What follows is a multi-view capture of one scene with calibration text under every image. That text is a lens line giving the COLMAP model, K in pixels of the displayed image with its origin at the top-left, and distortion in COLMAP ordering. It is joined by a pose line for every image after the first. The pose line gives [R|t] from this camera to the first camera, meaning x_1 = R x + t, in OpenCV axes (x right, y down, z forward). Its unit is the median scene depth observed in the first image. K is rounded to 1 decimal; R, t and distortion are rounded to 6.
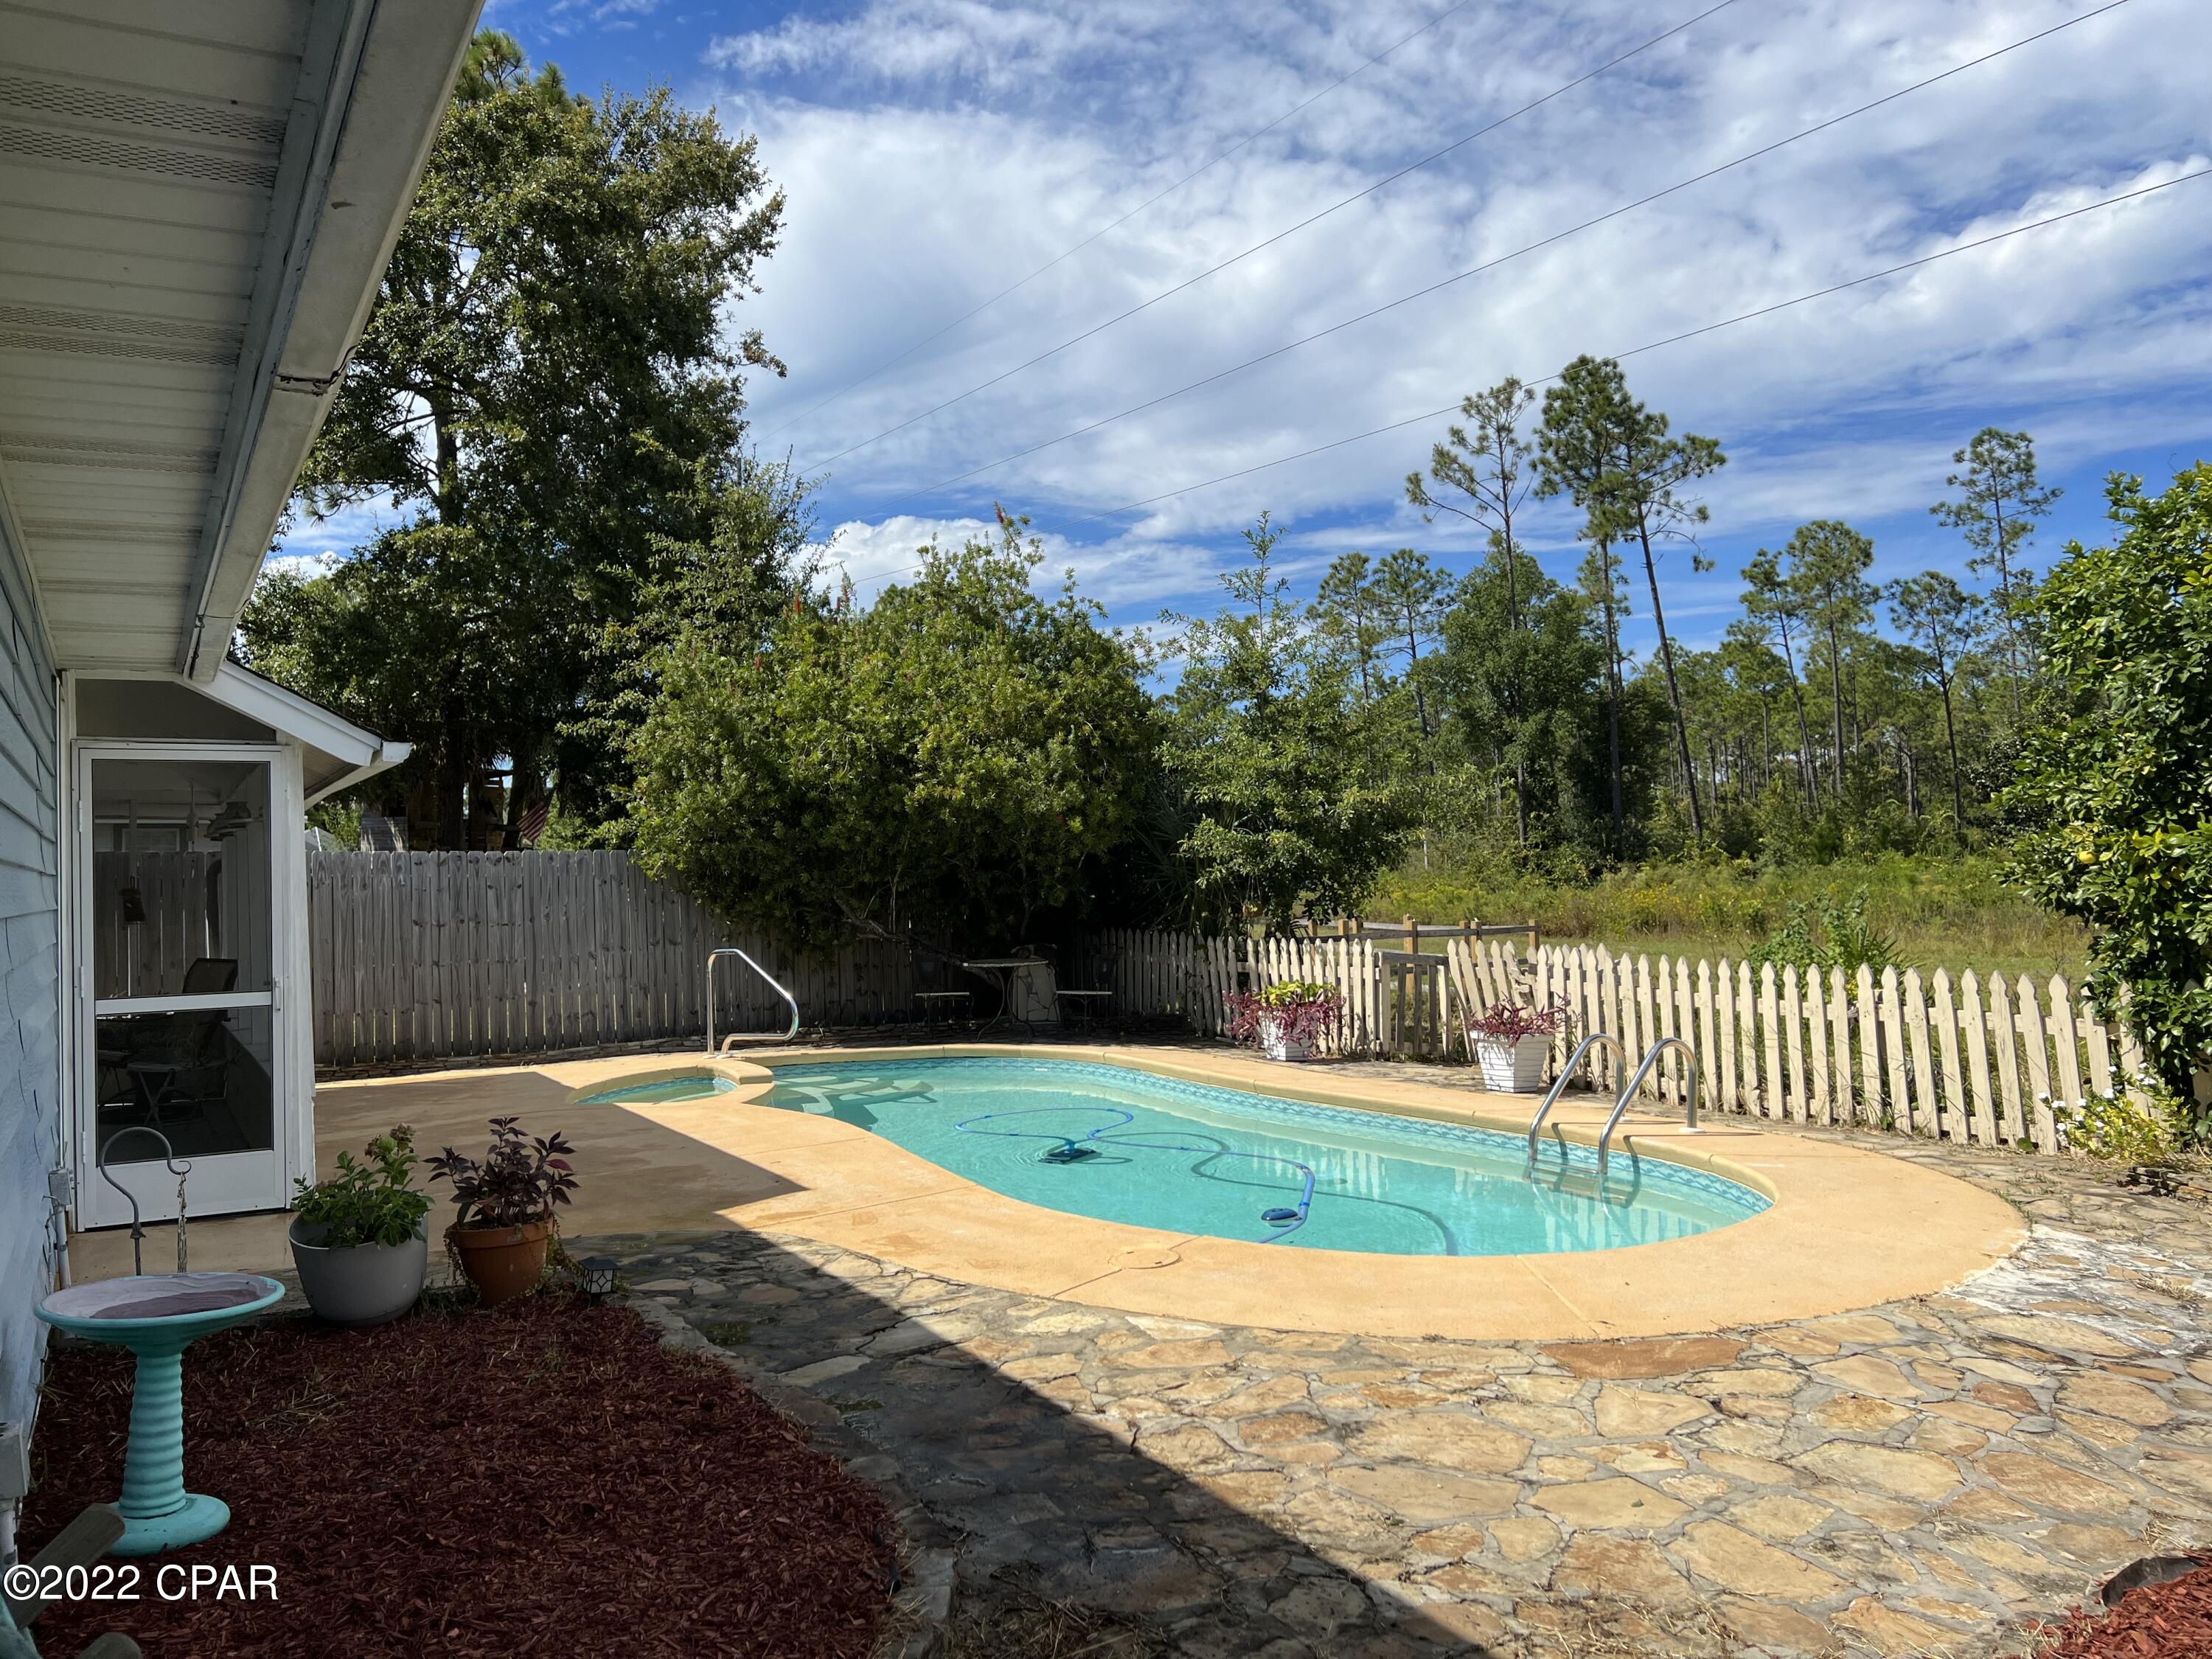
lens RADIAL K [[1663.2, 0, 1120.2], [0, 1663.2, 831.3], [0, 0, 1]] dist [0.038456, -0.025350]
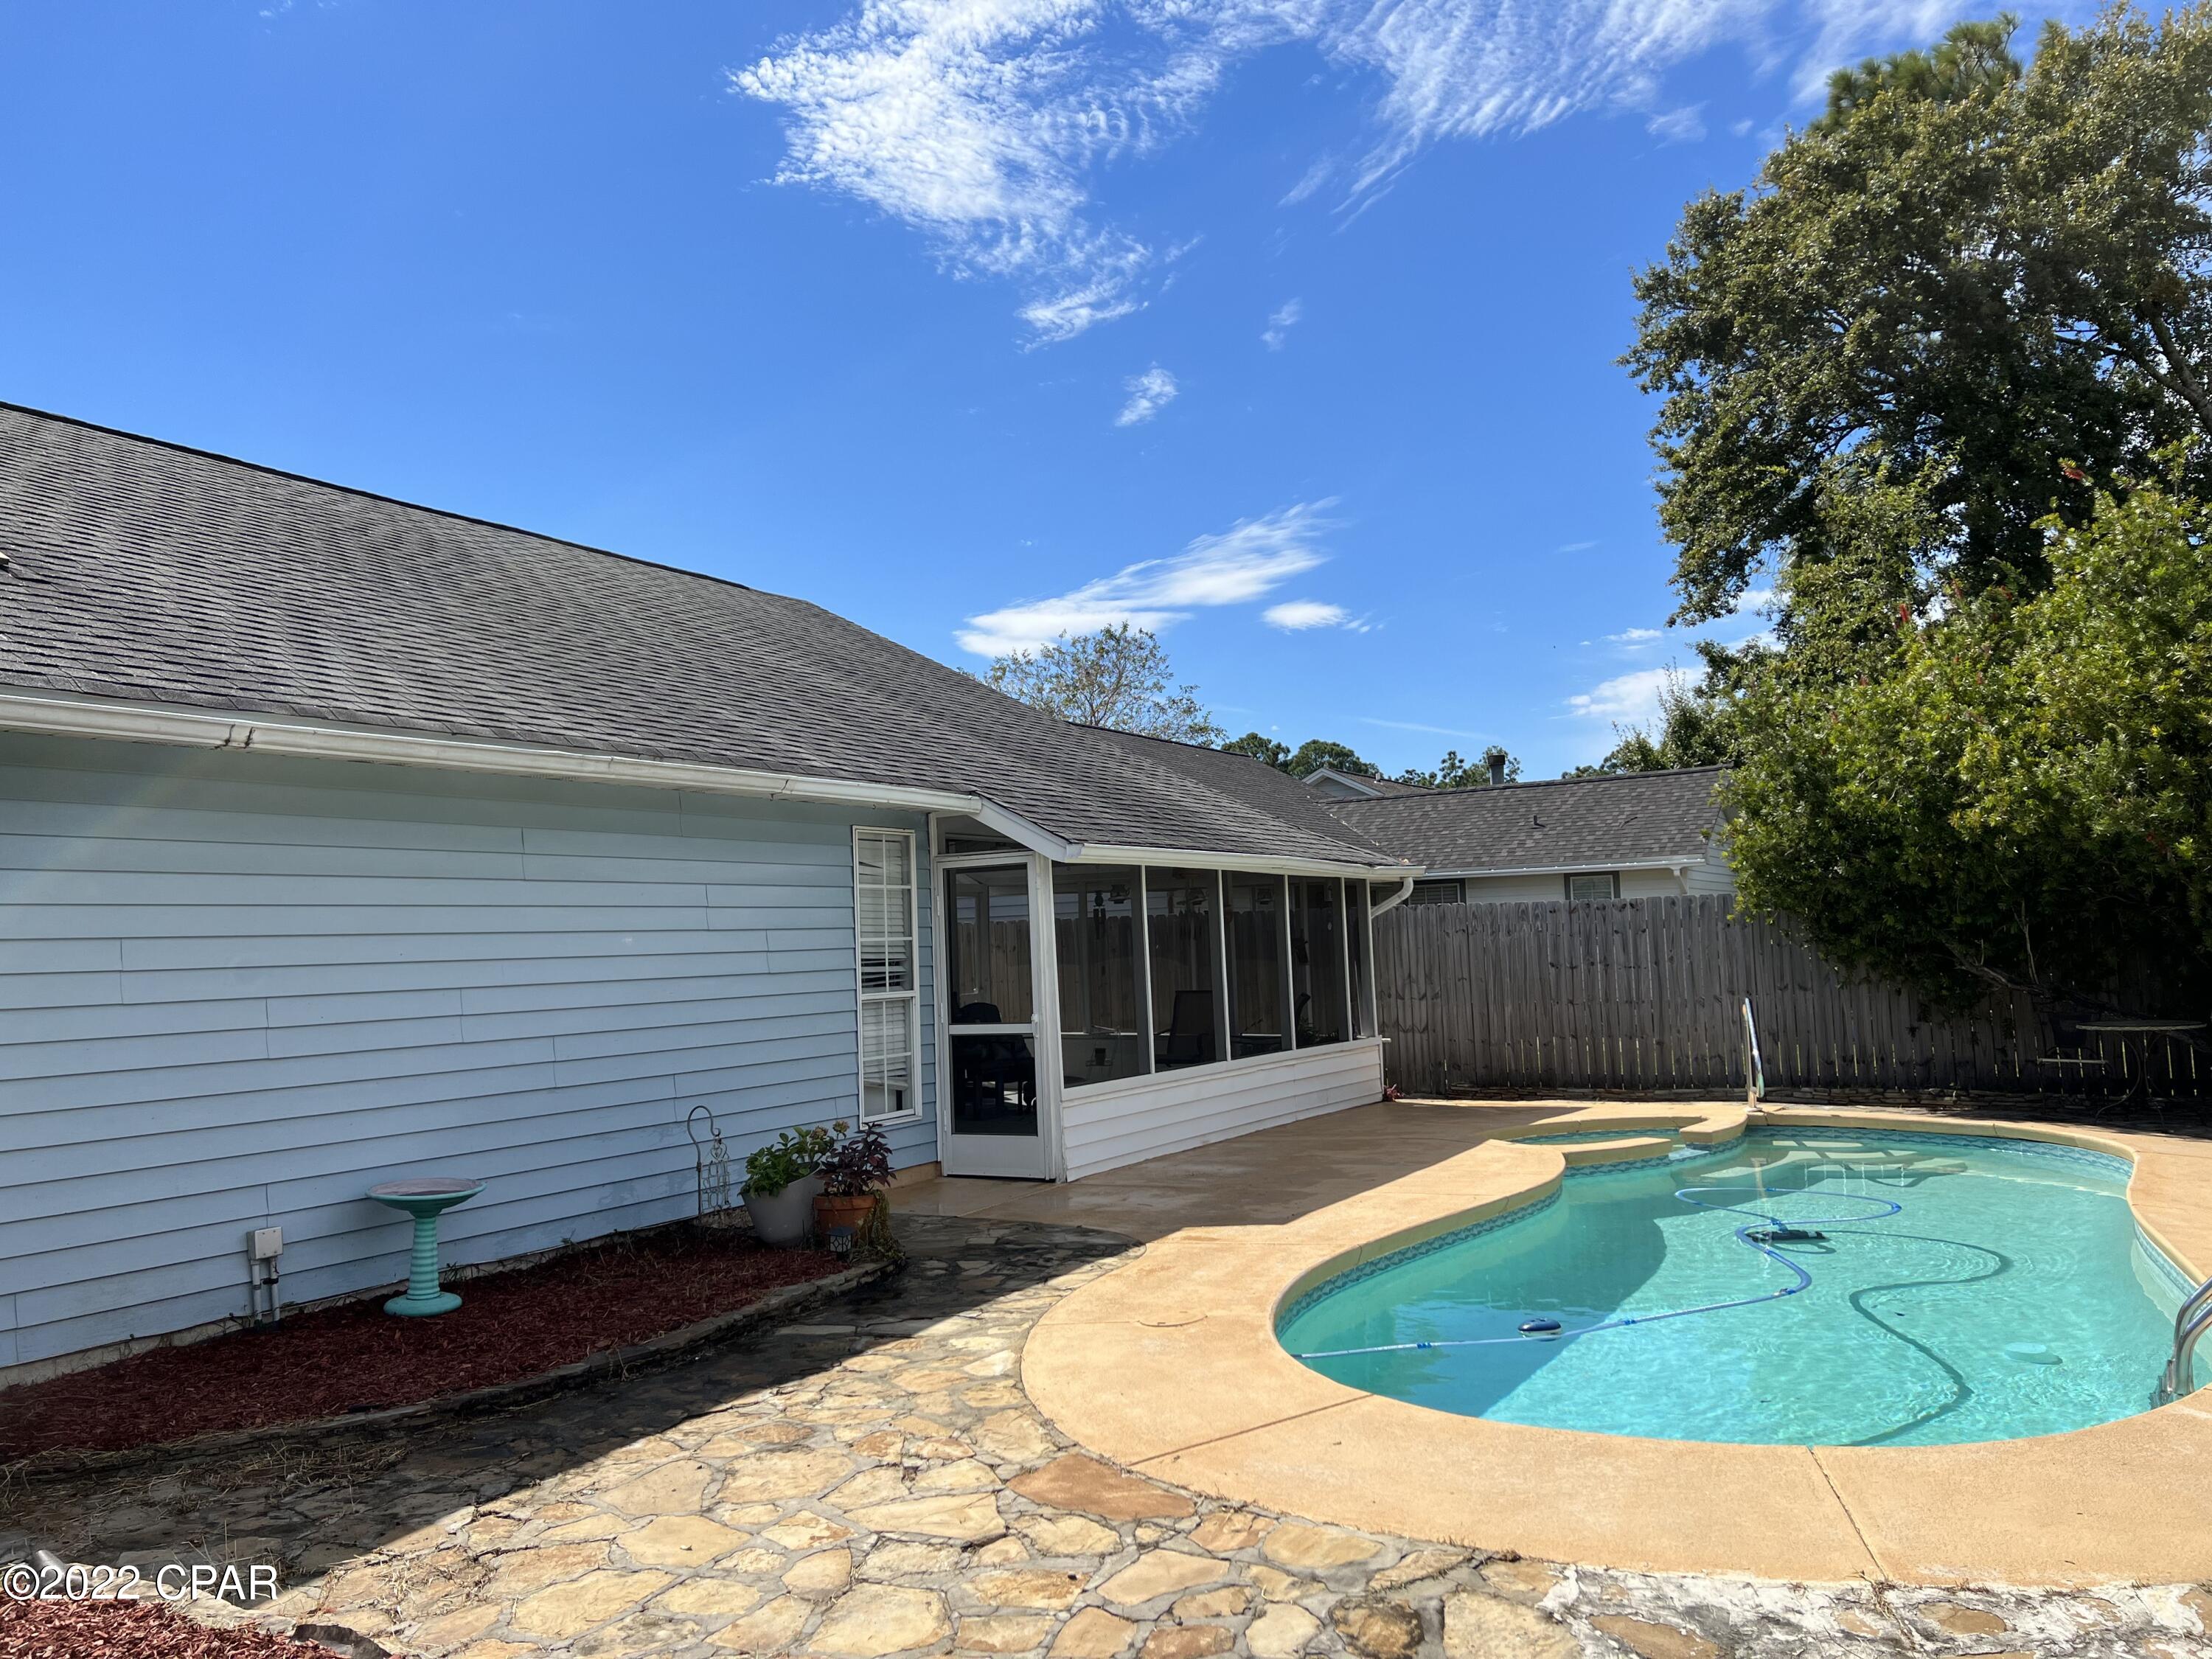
lens RADIAL K [[1663.2, 0, 1121.5], [0, 1663.2, 830.8], [0, 0, 1]] dist [0.038456, -0.025350]
pose [[0.499234, -0.057664, -0.864546, 1.185280], [0.047901, 0.998094, -0.038911, -0.014375], [0.865142, -0.021987, 0.501045, 0.576254]]
